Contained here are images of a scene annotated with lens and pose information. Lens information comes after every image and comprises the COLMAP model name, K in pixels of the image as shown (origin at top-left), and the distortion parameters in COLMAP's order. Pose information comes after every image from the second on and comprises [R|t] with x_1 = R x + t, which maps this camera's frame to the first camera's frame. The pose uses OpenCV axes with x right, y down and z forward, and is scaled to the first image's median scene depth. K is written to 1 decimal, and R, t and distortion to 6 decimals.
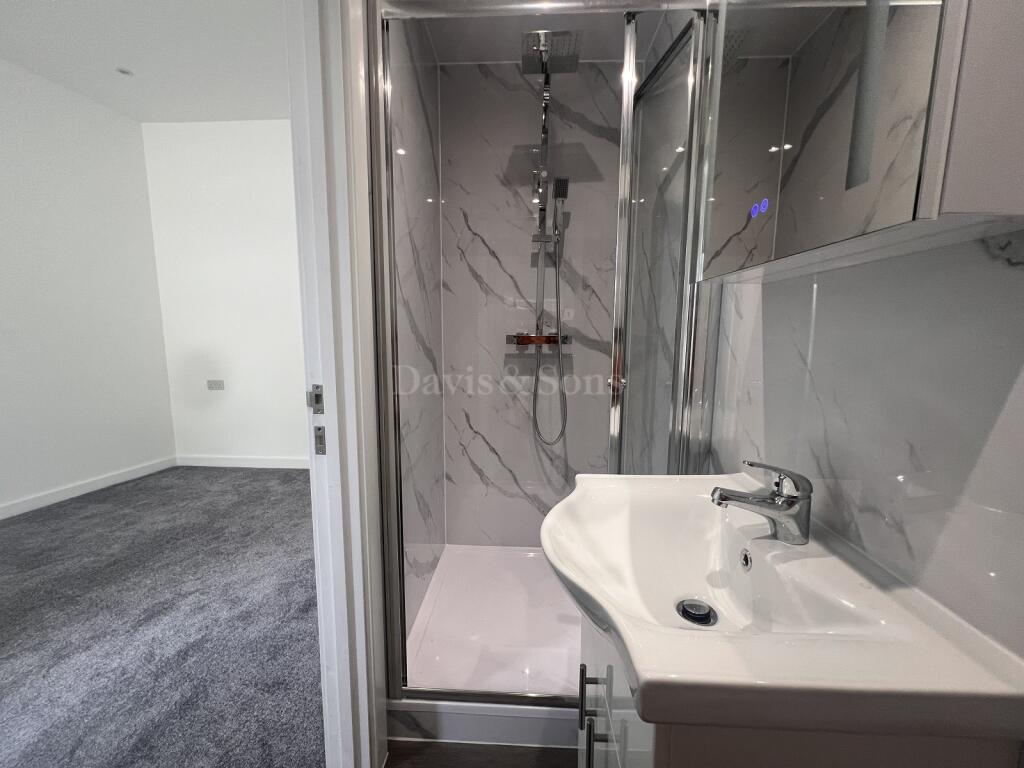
lens RADIAL K [[410.8, 0, 514.3], [0, 410.8, 384.1], [0, 0, 1]] dist [0.002431, -0.000043]
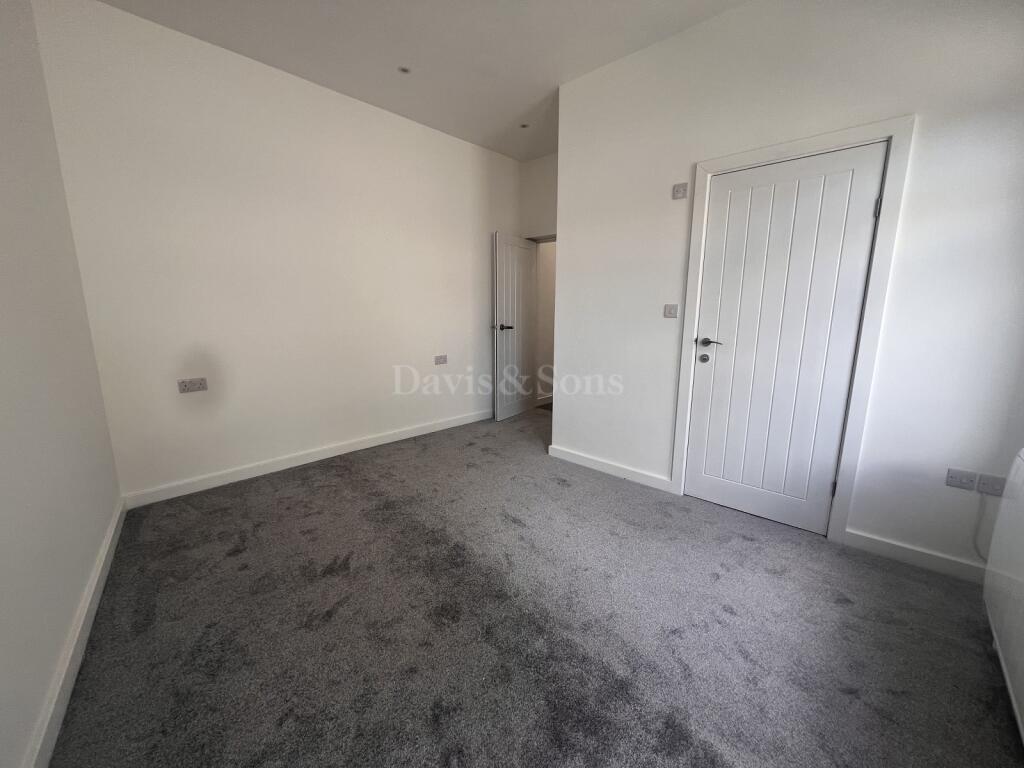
lens RADIAL K [[410.8, 0, 510.3], [0, 410.8, 383.8], [0, 0, 1]] dist [0.002431, -0.000043]
pose [[0.652637, -0.147865, 0.743102, -0.985278], [0.102749, 0.988984, 0.106551, -0.023652], [-0.750671, 0.006814, 0.660641, 0.056988]]
